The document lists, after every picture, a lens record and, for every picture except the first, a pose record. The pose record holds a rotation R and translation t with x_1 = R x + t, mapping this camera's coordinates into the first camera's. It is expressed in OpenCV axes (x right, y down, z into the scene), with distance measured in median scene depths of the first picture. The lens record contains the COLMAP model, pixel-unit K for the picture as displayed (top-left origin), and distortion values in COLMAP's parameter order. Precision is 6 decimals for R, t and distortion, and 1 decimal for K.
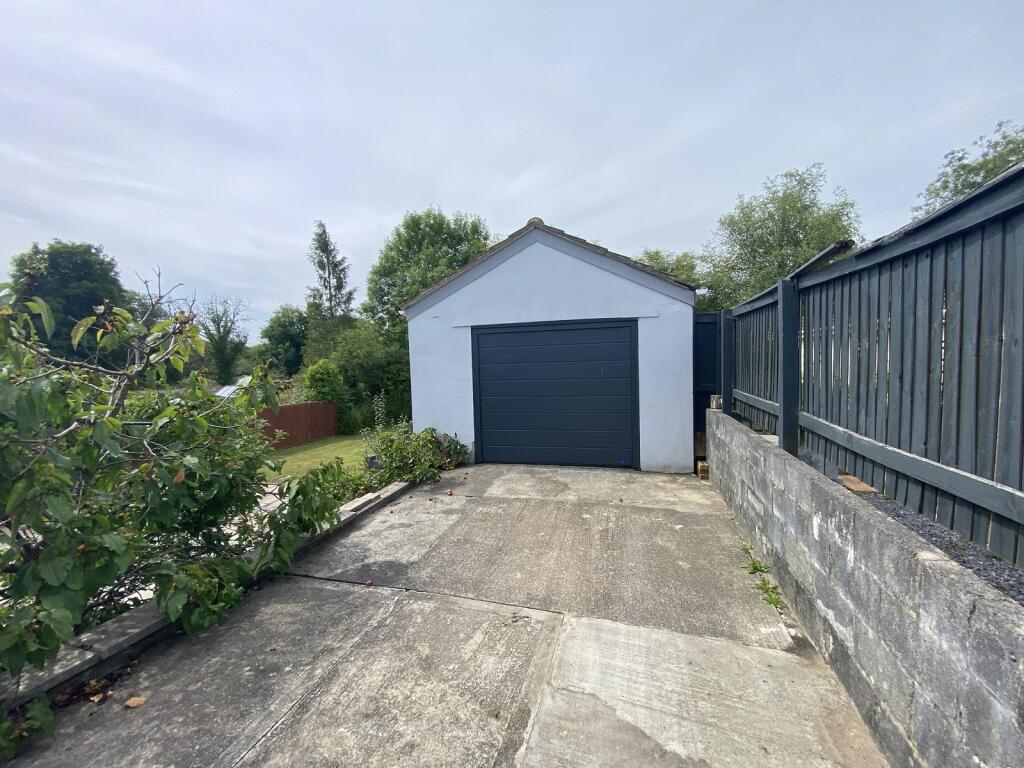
lens RADIAL K [[425.3, 0, 510.6], [0, 425.3, 394.4], [0, 0, 1]] dist [0.023918, -0.000230]
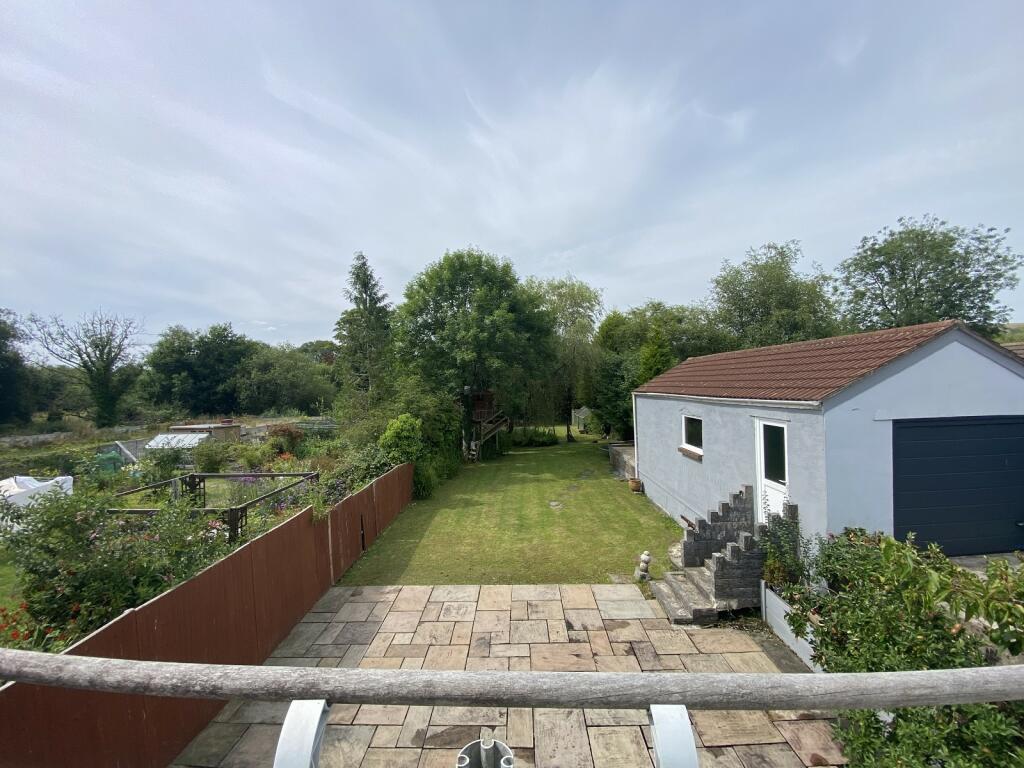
lens RADIAL K [[425.3, 0, 510.6], [0, 425.3, 394.4], [0, 0, 1]] dist [0.023918, -0.000230]
pose [[0.967541, 0.002274, 0.252703, -0.365181], [0.013718, 0.998013, -0.061502, -0.052615], [-0.252341, 0.062973, 0.965587, 0.085824]]
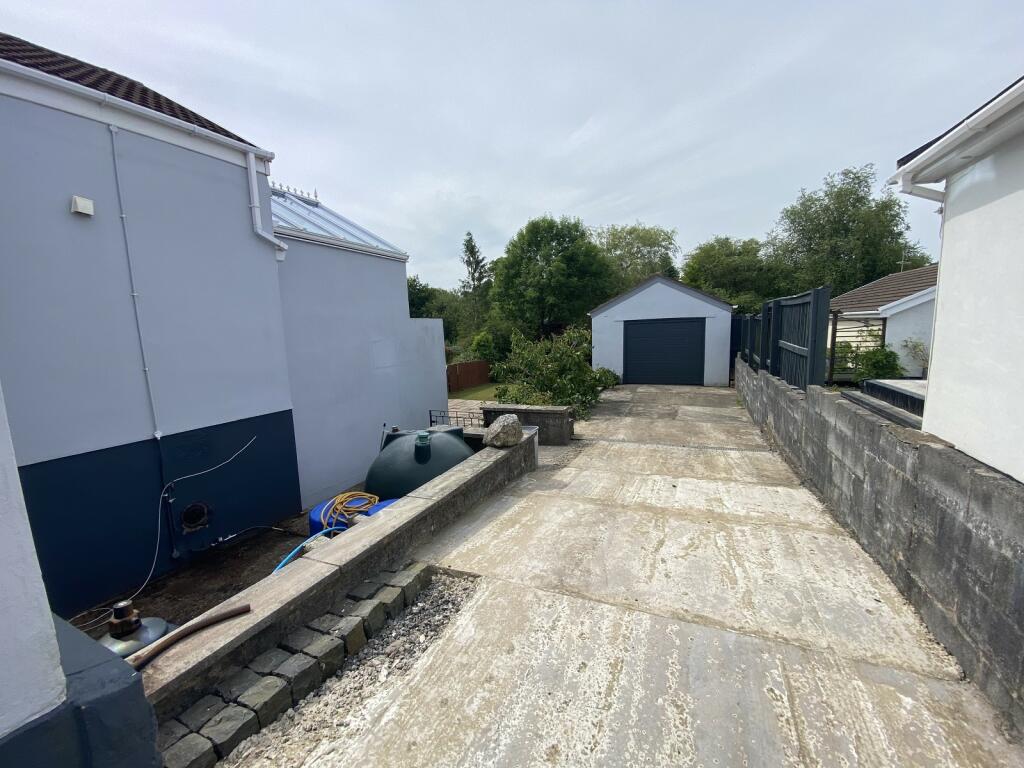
lens RADIAL K [[425.3, 0, 510.6], [0, 425.3, 394.4], [0, 0, 1]] dist [0.023918, -0.000230]
pose [[0.990973, 0.015213, -0.133195, -0.115401], [-0.004690, 0.996866, 0.078968, 0.014807], [0.133979, -0.077631, 0.987939, -0.391835]]
